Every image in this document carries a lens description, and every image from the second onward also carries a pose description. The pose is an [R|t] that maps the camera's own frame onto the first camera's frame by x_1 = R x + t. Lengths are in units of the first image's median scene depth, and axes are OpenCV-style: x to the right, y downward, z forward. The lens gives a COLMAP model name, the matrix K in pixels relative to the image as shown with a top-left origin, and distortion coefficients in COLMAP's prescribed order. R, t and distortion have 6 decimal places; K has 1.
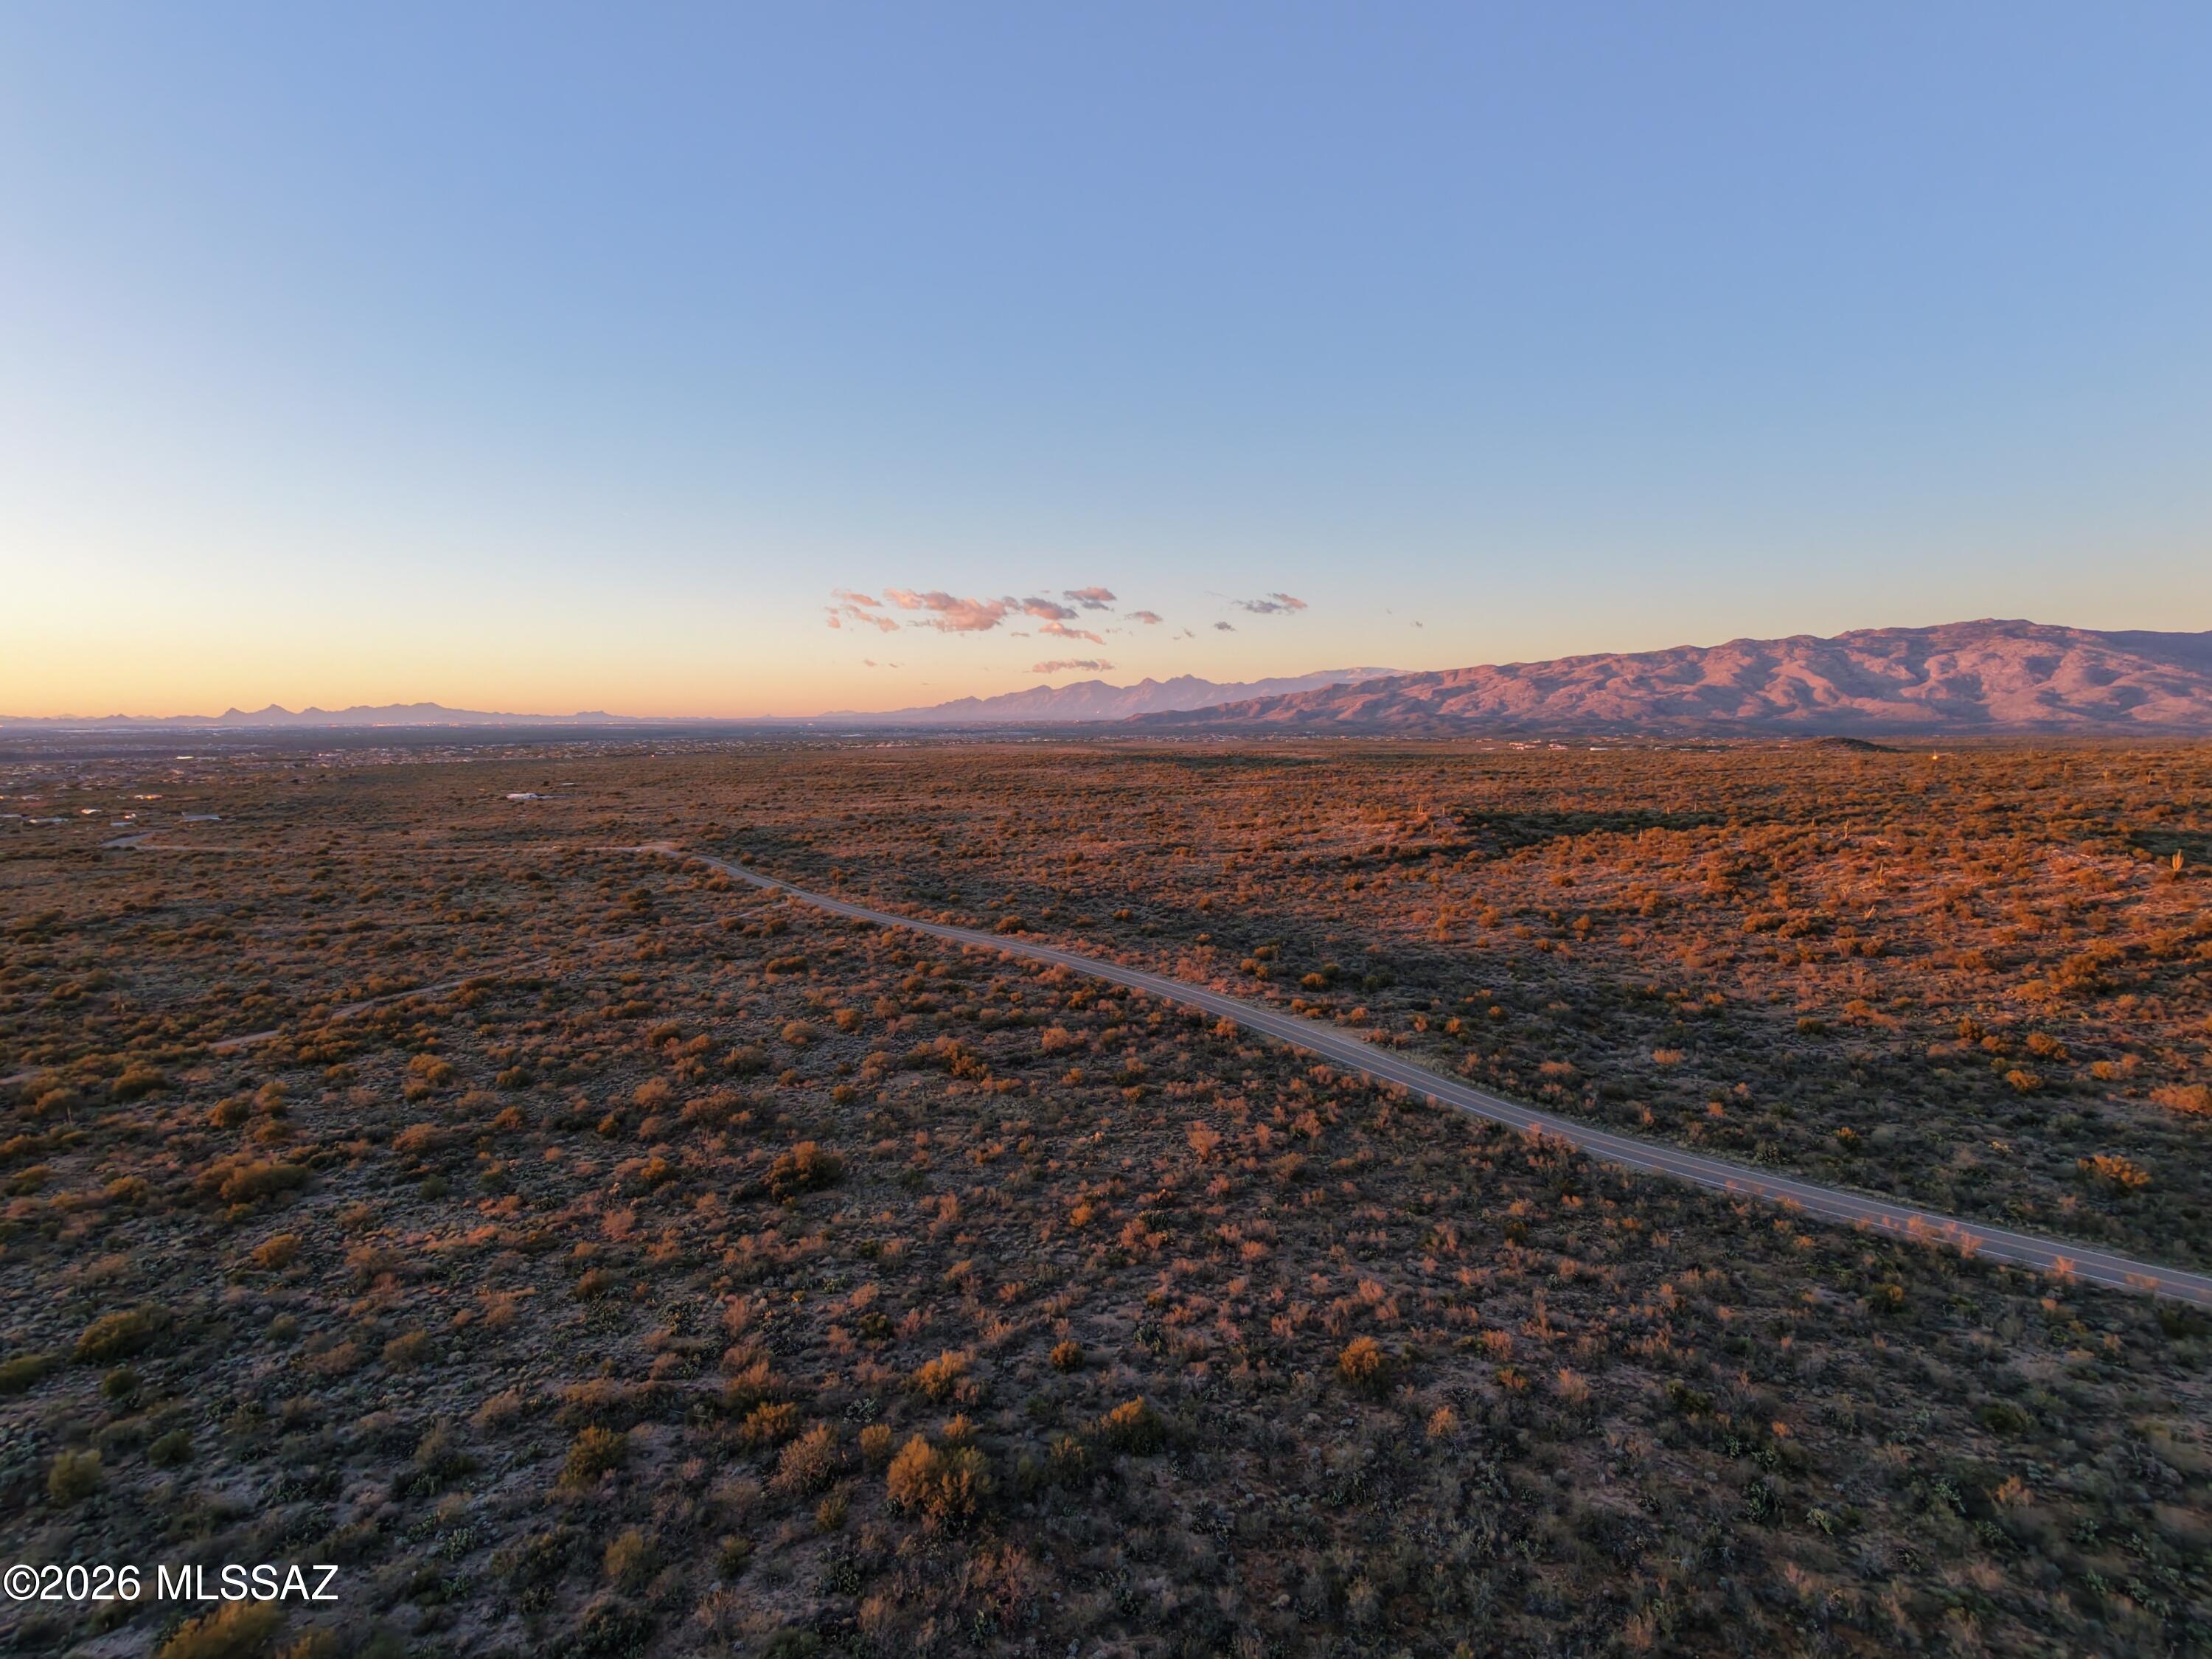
lens RADIAL K [[1055.5, 0, 1105.0], [0, 1055.5, 834.5], [0, 0, 1]] dist [-0.002156, 0.003740]
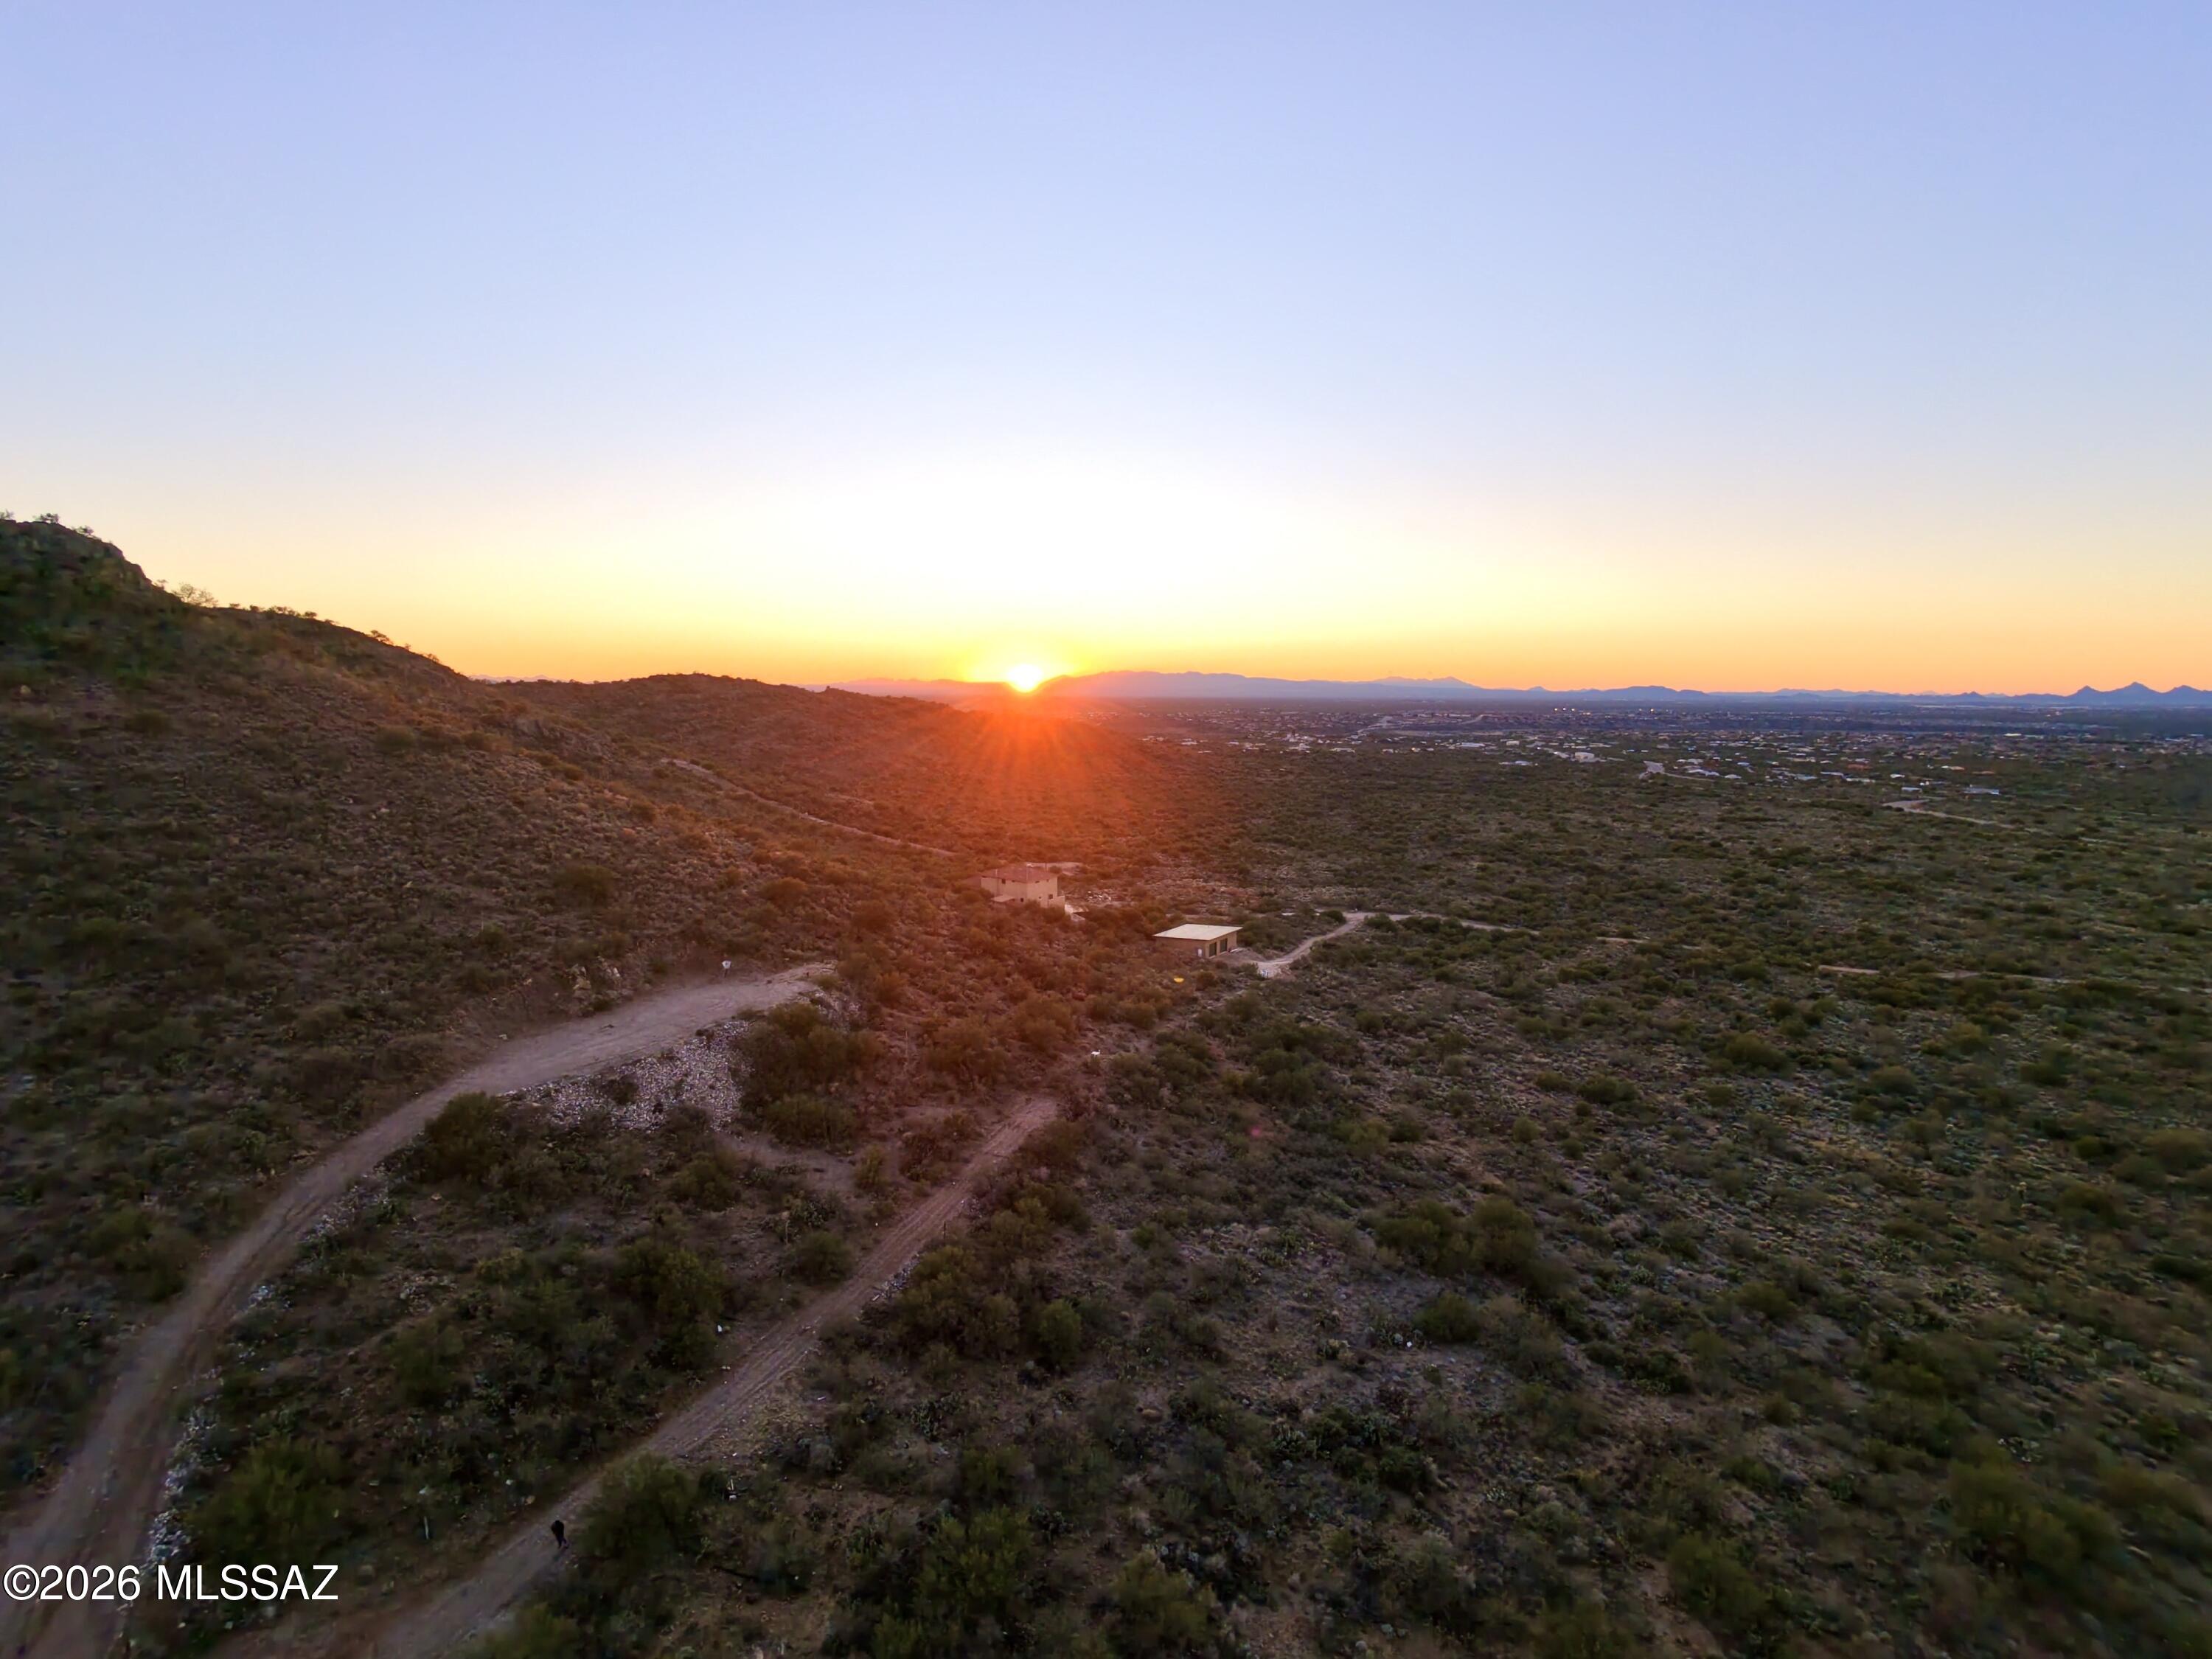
lens RADIAL K [[1055.5, 0, 1101.9], [0, 1055.5, 828.9], [0, 0, 1]] dist [-0.002156, 0.003740]
pose [[0.136312, 0.138649, -0.980916, 0.180875], [-0.123645, 0.984797, 0.122016, 0.004917], [0.982920, 0.104653, 0.151383, 0.012130]]
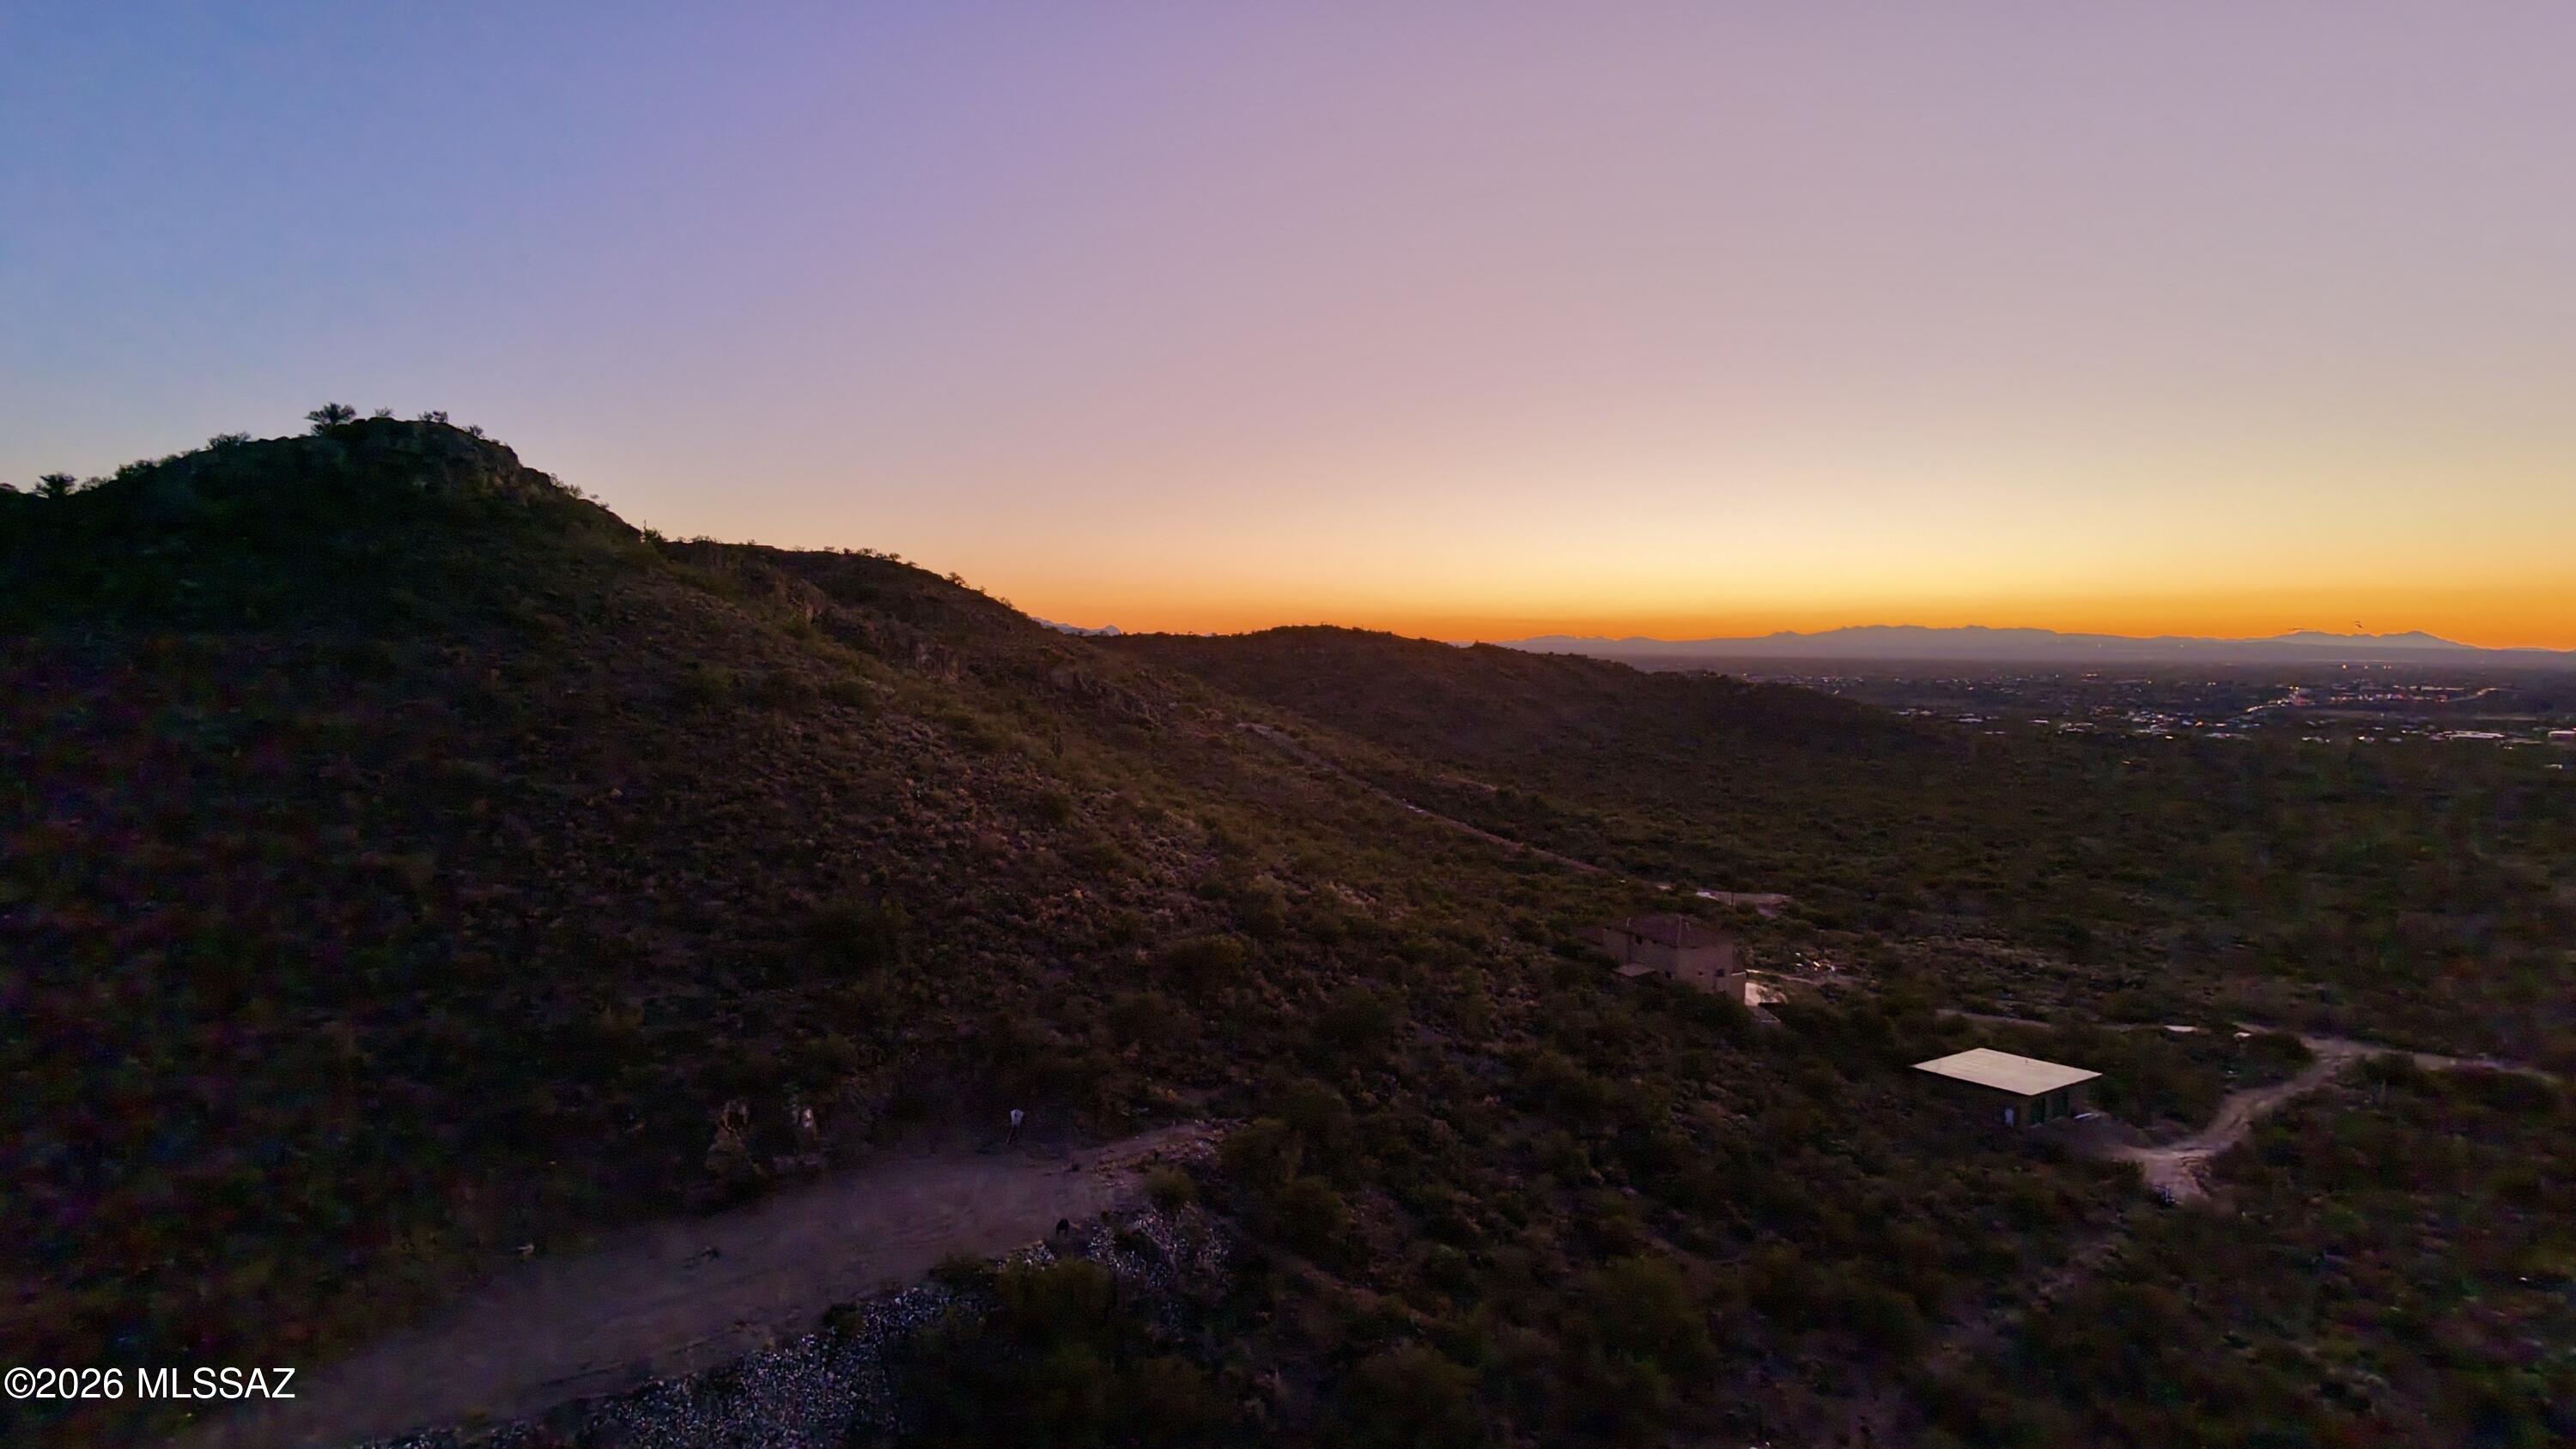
lens RADIAL K [[1229.9, 0, 1284.0], [0, 1229.9, 717.5], [0, 0, 1]] dist [-0.002221, 0.003905]
pose [[-0.285000, 0.062645, -0.956478, -0.080908], [-0.118771, 0.987864, 0.100091, 0.013352], [0.951141, 0.142128, -0.274101, 0.059517]]
